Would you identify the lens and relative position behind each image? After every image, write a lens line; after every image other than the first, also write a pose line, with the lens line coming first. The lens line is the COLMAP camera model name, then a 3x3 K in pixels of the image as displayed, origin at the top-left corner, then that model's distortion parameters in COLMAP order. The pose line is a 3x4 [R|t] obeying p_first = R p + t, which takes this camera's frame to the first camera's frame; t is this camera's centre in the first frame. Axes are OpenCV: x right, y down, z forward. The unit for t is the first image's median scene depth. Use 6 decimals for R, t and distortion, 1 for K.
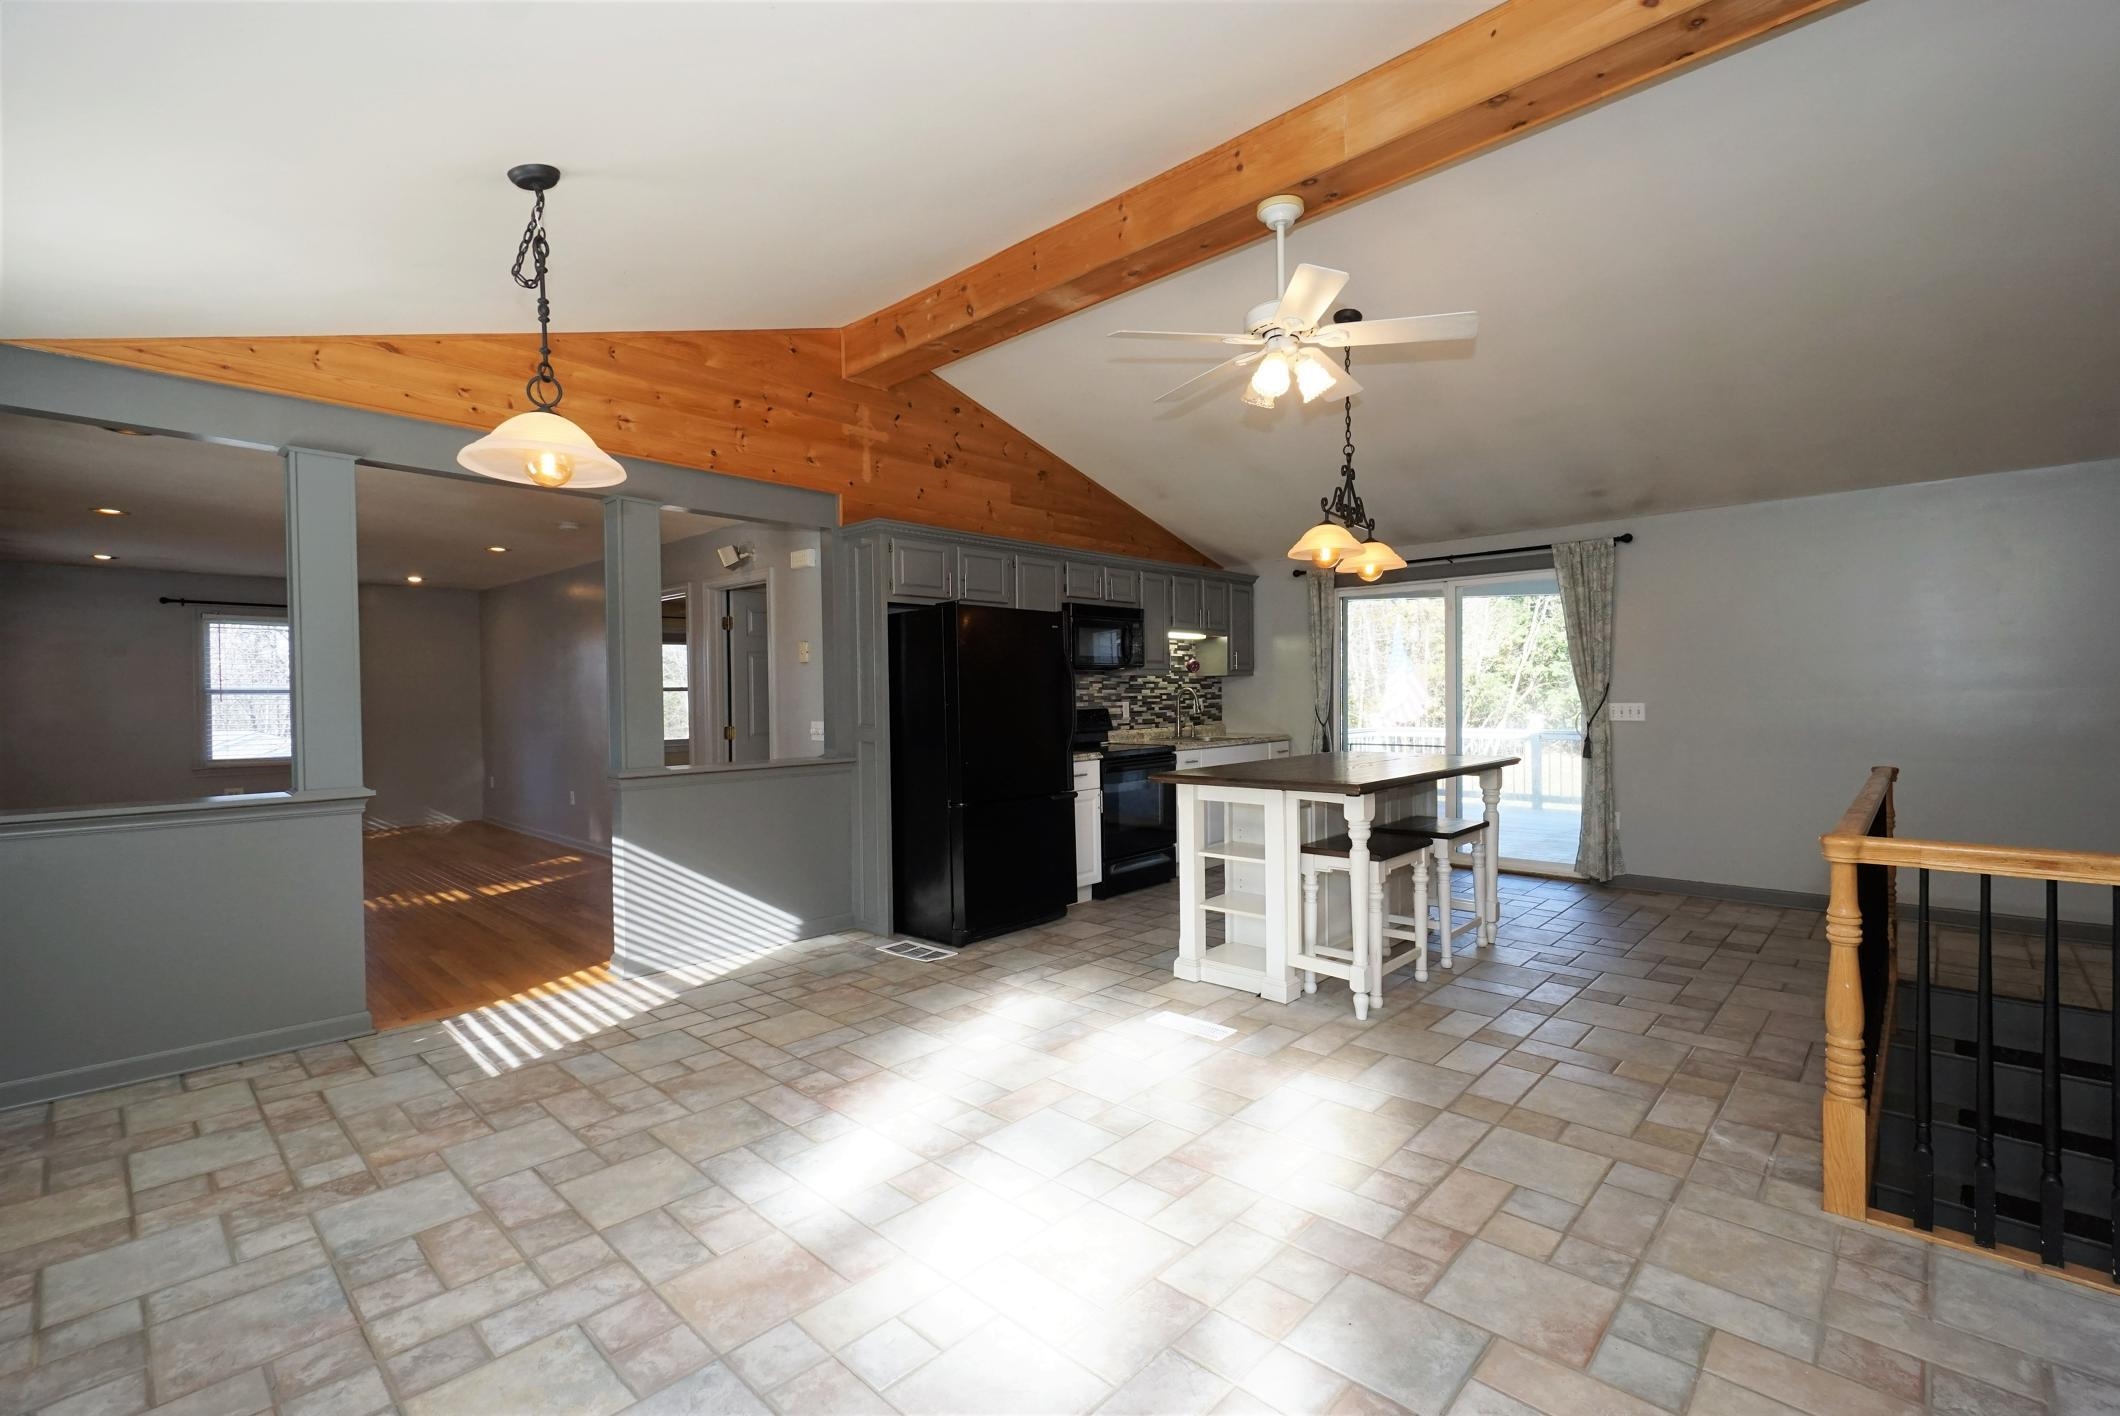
lens RADIAL K [[929.8, 0, 1060.0], [0, 929.8, 708.0], [0, 0, 1]] dist [-0.002727, 0.000638]
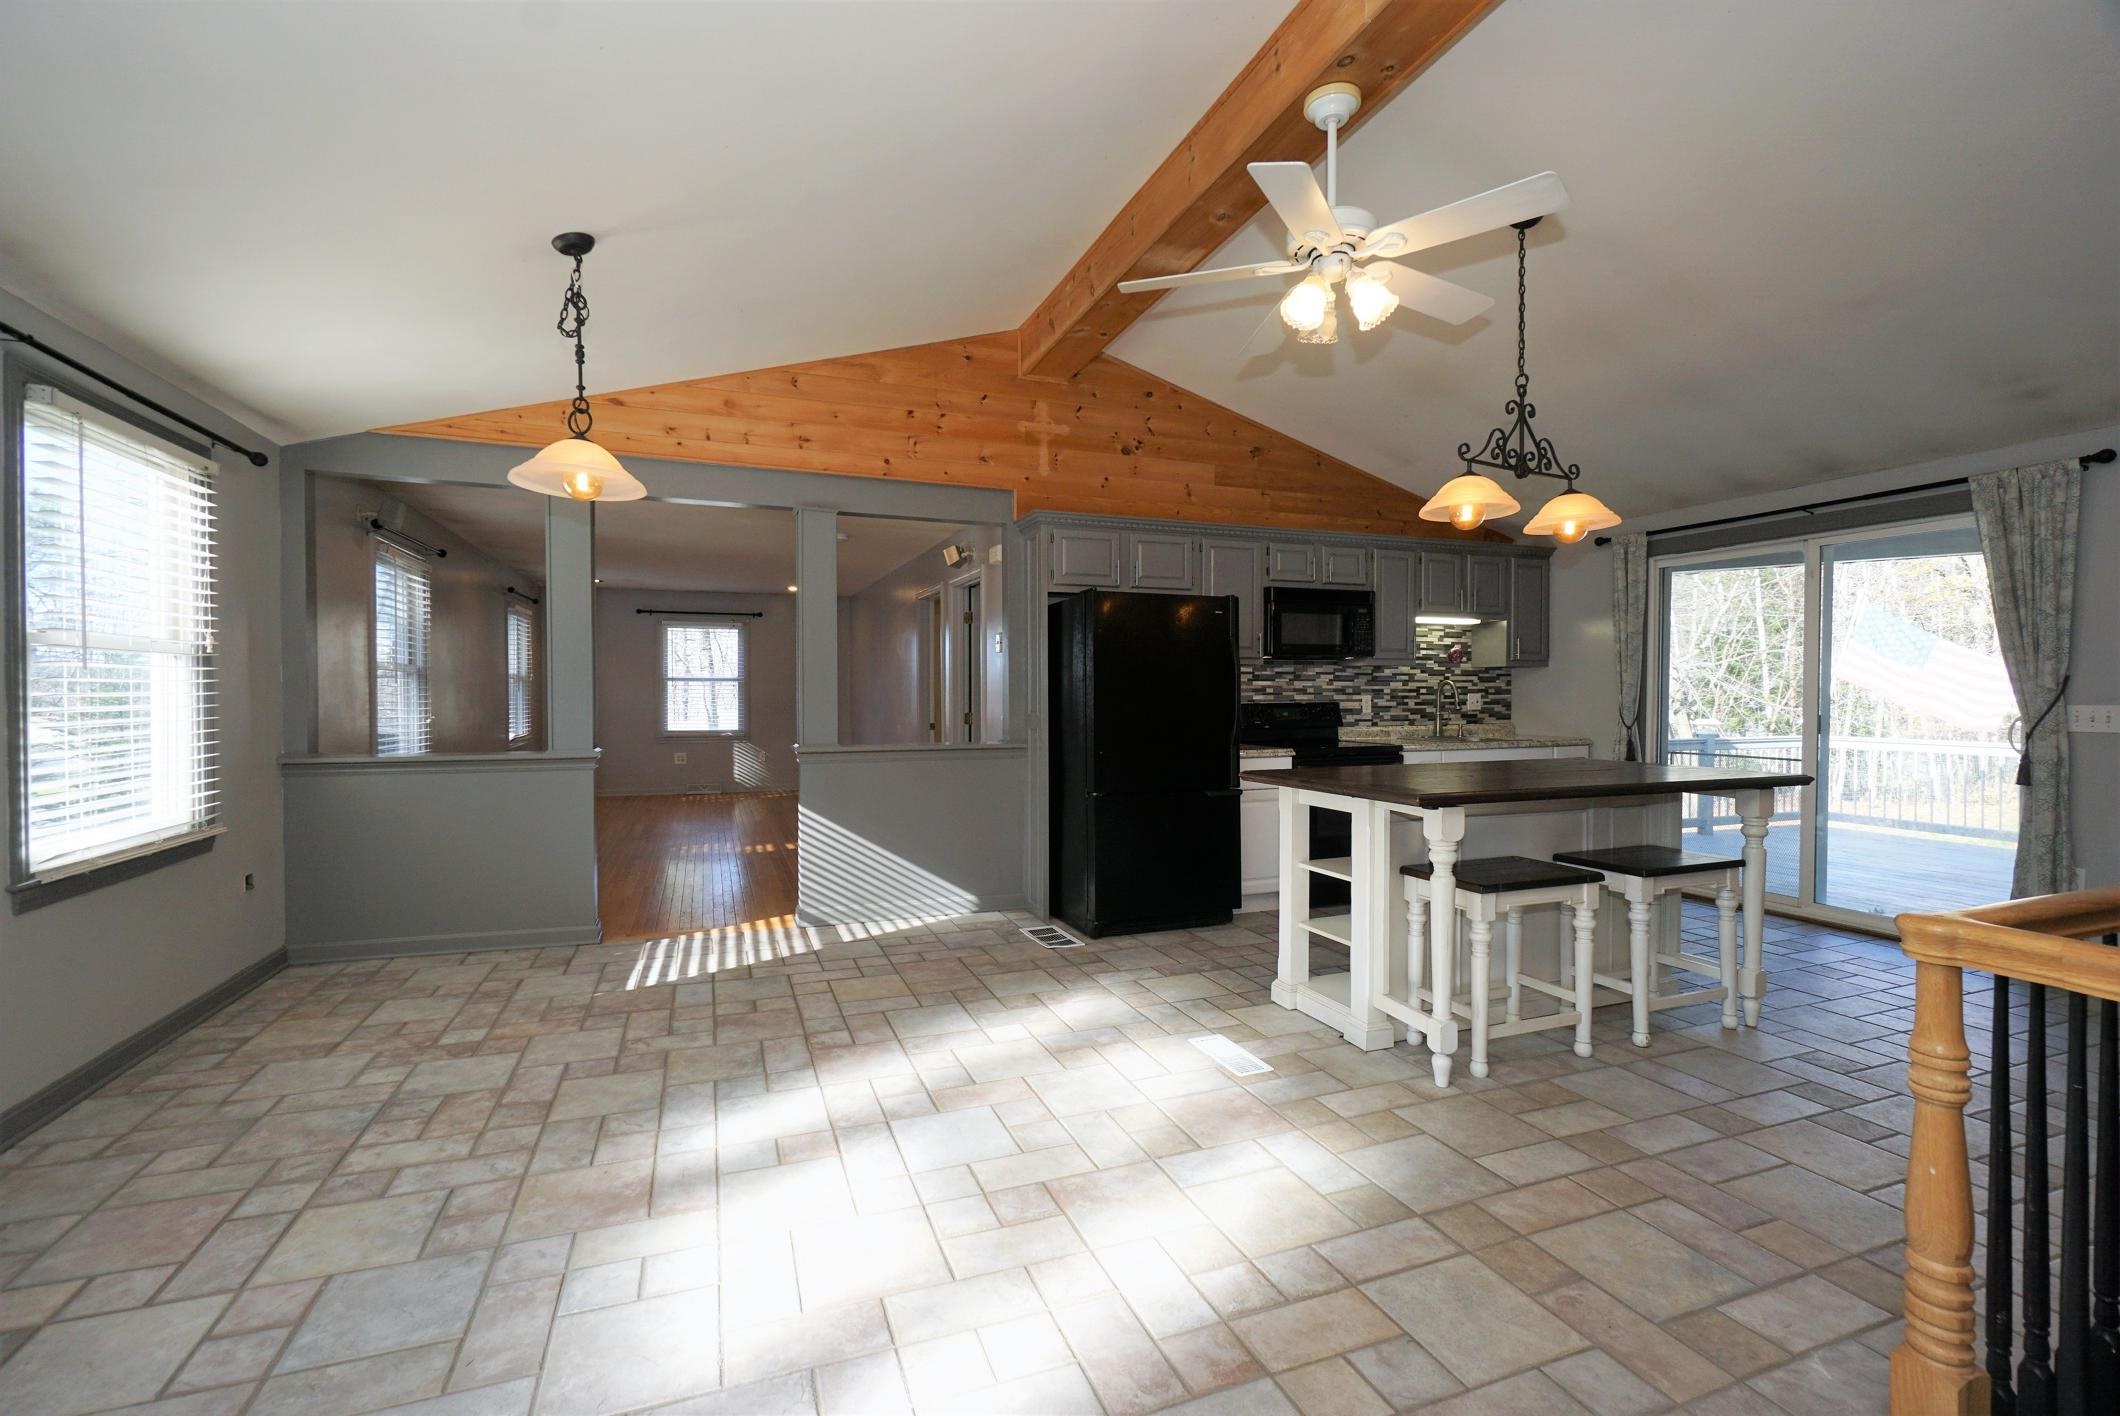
lens RADIAL K [[916.2, 0, 1060.0], [0, 916.2, 708.0], [0, 0, 1]] dist [-0.002736, 0.000009]
pose [[0.899734, 0.019462, -0.436005, 0.290799], [-0.017436, 0.999811, 0.008649, 0.004674], [0.436091, -0.000180, 0.899903, 0.112533]]
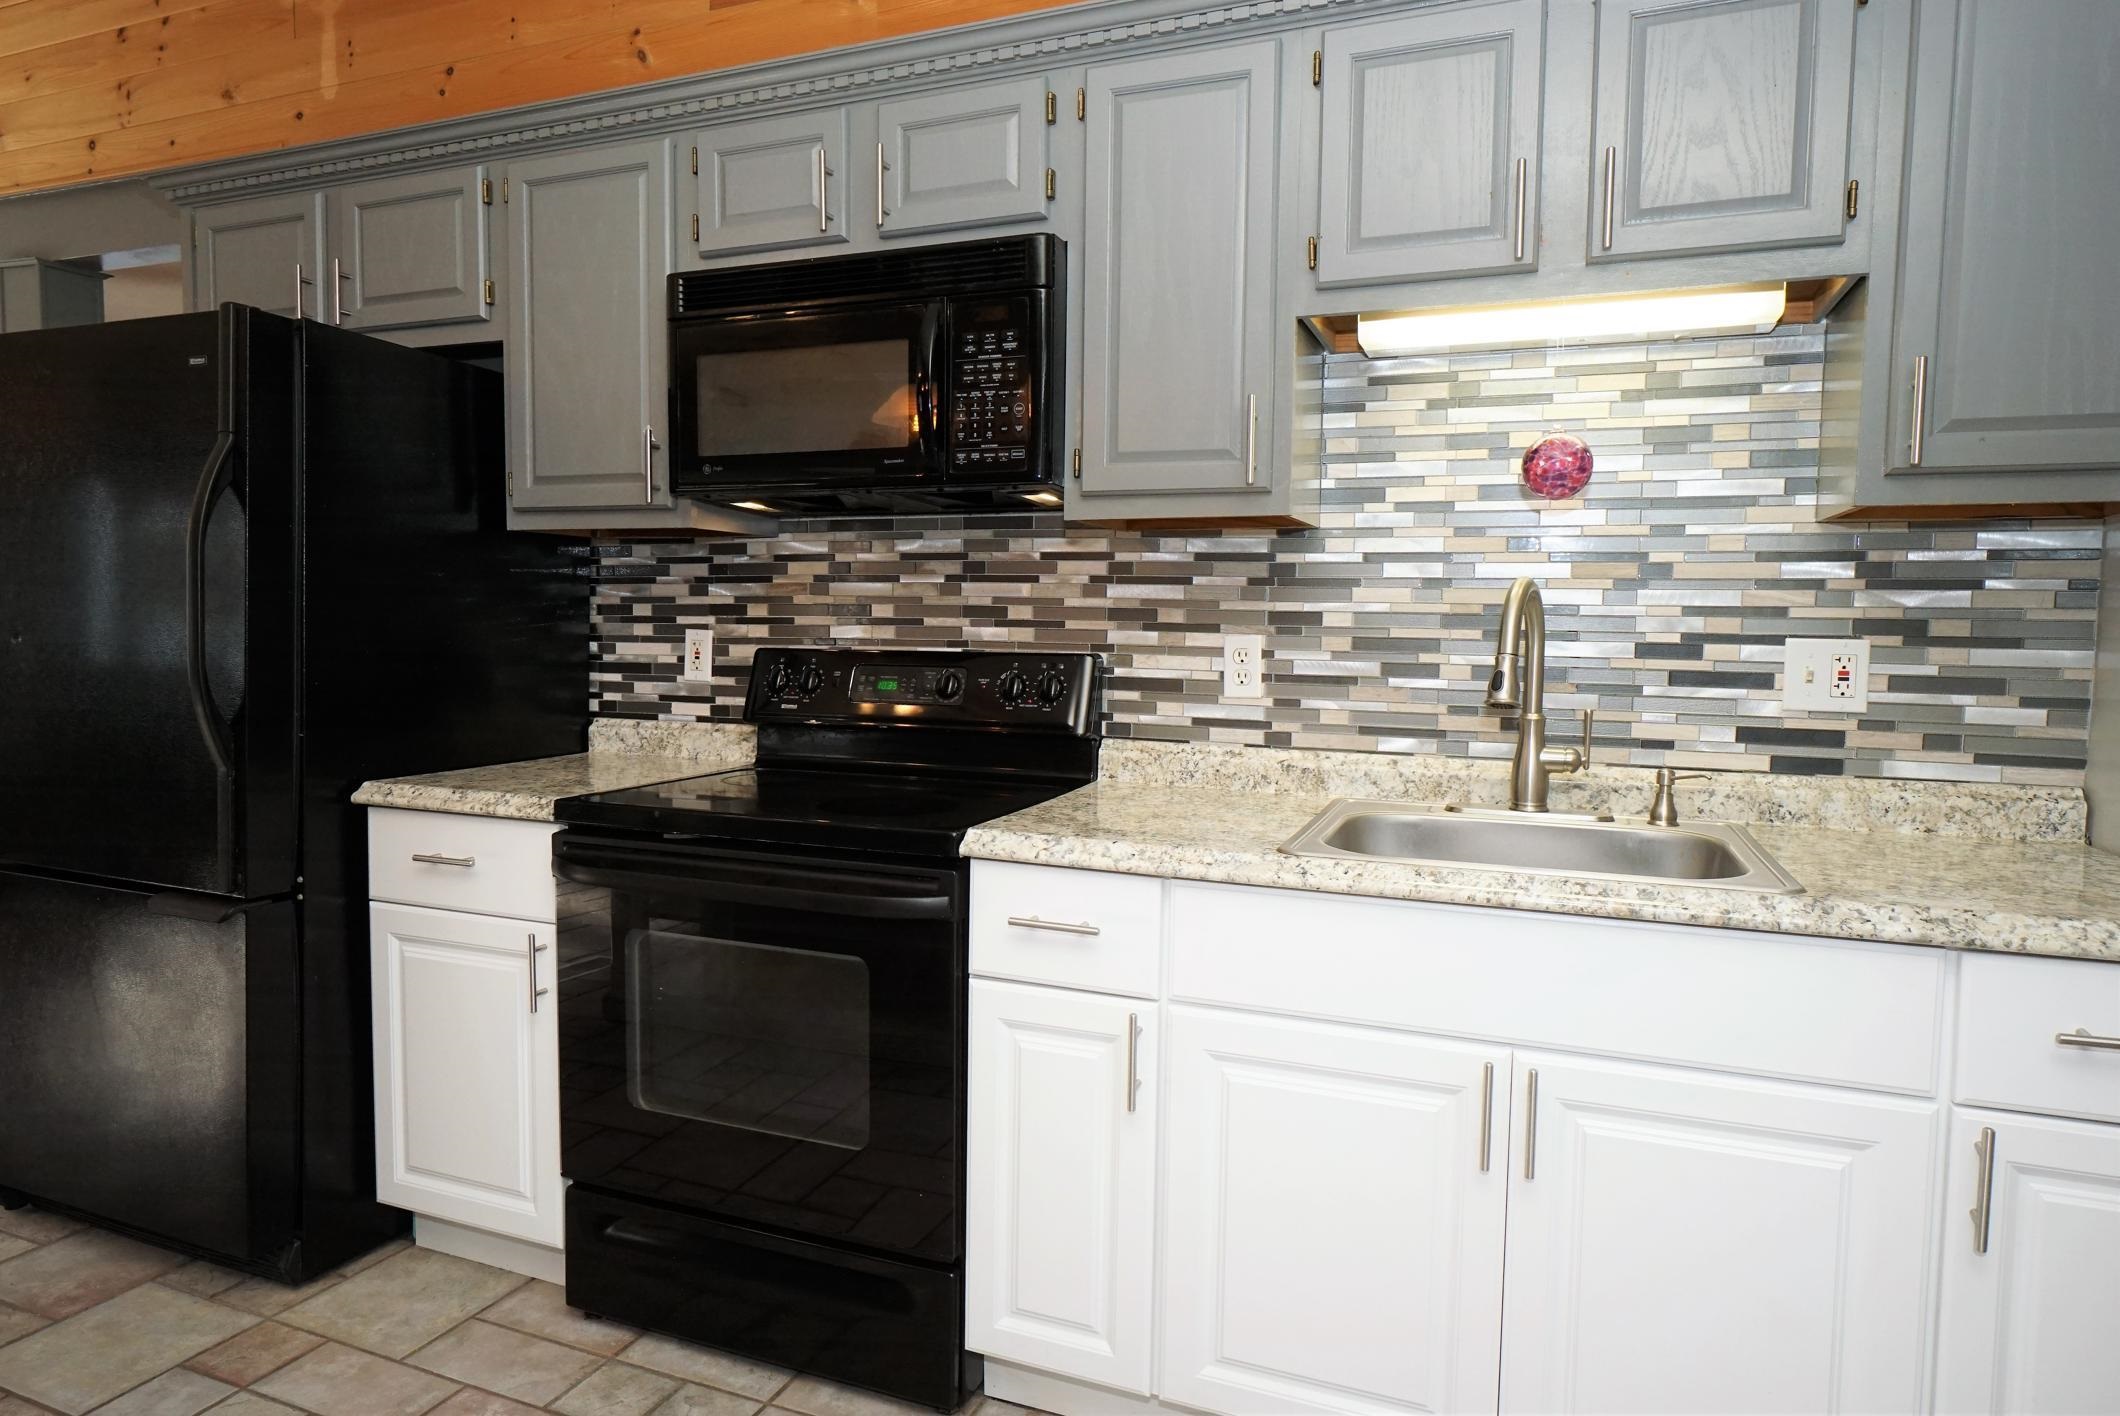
lens RADIAL K [[1222.0, 0, 1060.0], [0, 1222.0, 708.0], [0, 0, 1]] dist [-0.000179, 0.000054]
pose [[0.364889, 0.083015, -0.927343, 0.547818], [-0.037808, 0.996517, 0.074331, -0.014345], [0.930283, 0.007939, 0.366757, 1.274017]]
